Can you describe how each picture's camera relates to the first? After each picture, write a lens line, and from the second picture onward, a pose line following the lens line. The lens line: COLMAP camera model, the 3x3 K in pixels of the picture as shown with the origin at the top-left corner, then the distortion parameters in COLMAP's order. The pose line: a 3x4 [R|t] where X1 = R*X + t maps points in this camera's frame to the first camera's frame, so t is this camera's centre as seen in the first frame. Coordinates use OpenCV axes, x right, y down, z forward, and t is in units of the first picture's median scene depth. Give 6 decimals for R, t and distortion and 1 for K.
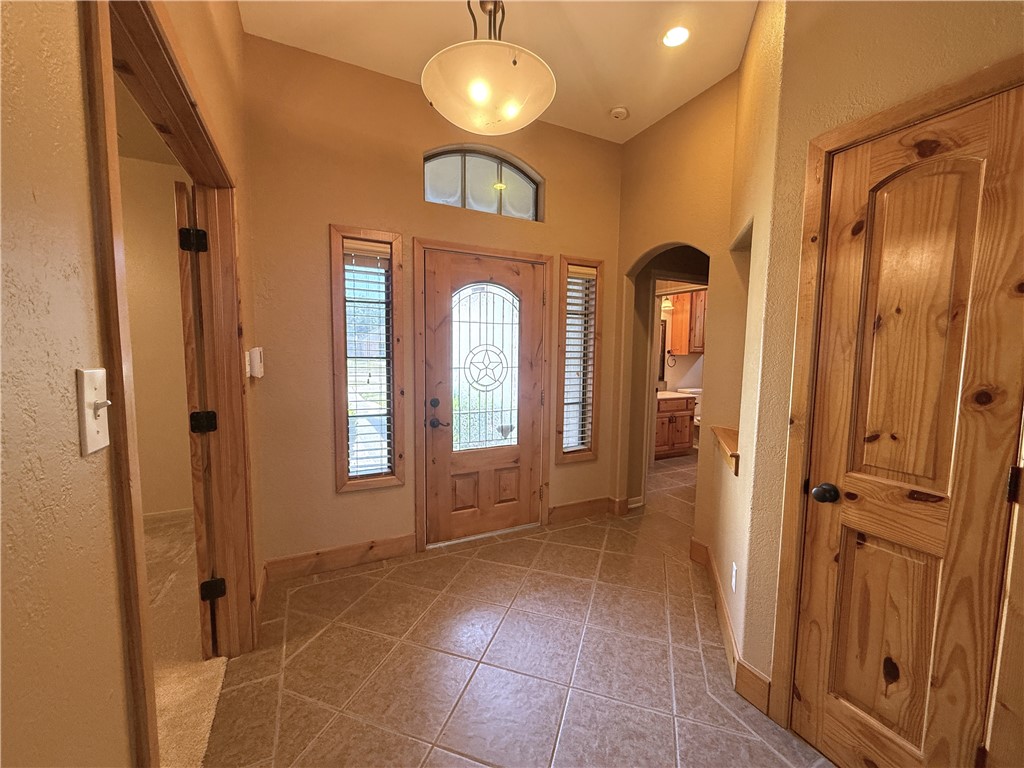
lens RADIAL K [[407.2, 0, 512.3], [0, 407.2, 386.4], [0, 0, 1]] dist [-0.000601, -0.000002]
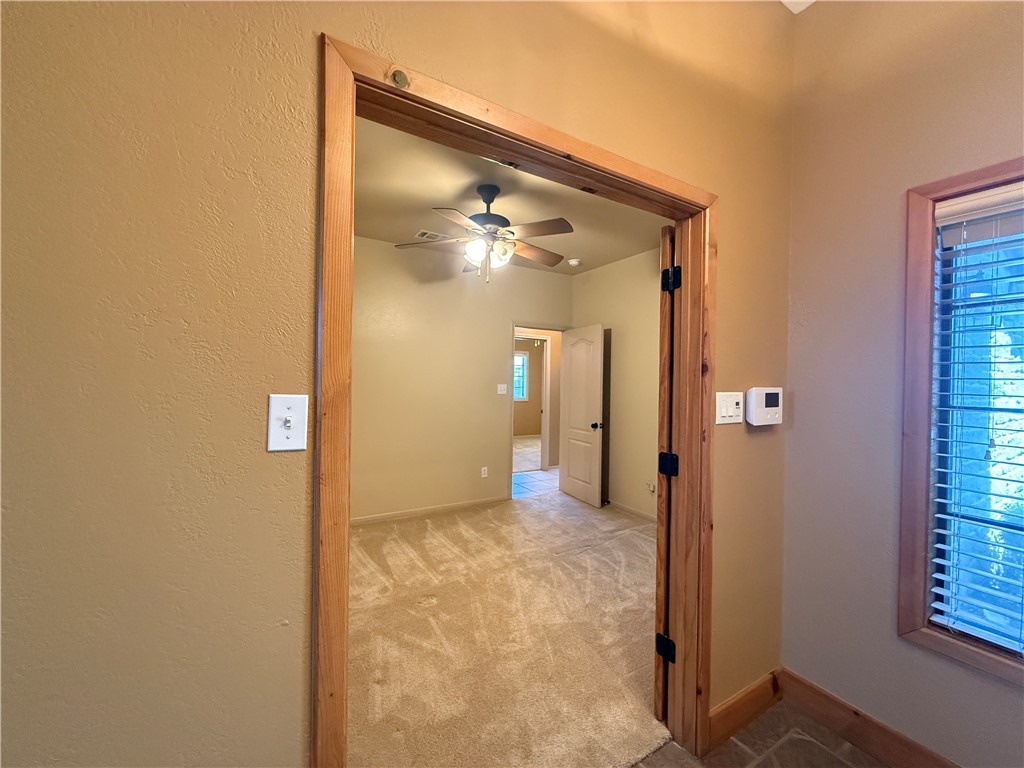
lens RADIAL K [[407.2, 0, 512.3], [0, 407.2, 386.4], [0, 0, 1]] dist [-0.000601, -0.000002]
pose [[0.076011, -0.004503, -0.997097, 0.167989], [-0.103815, 0.994519, -0.012406, -0.044496], [0.991688, 0.104457, 0.075127, 0.542642]]
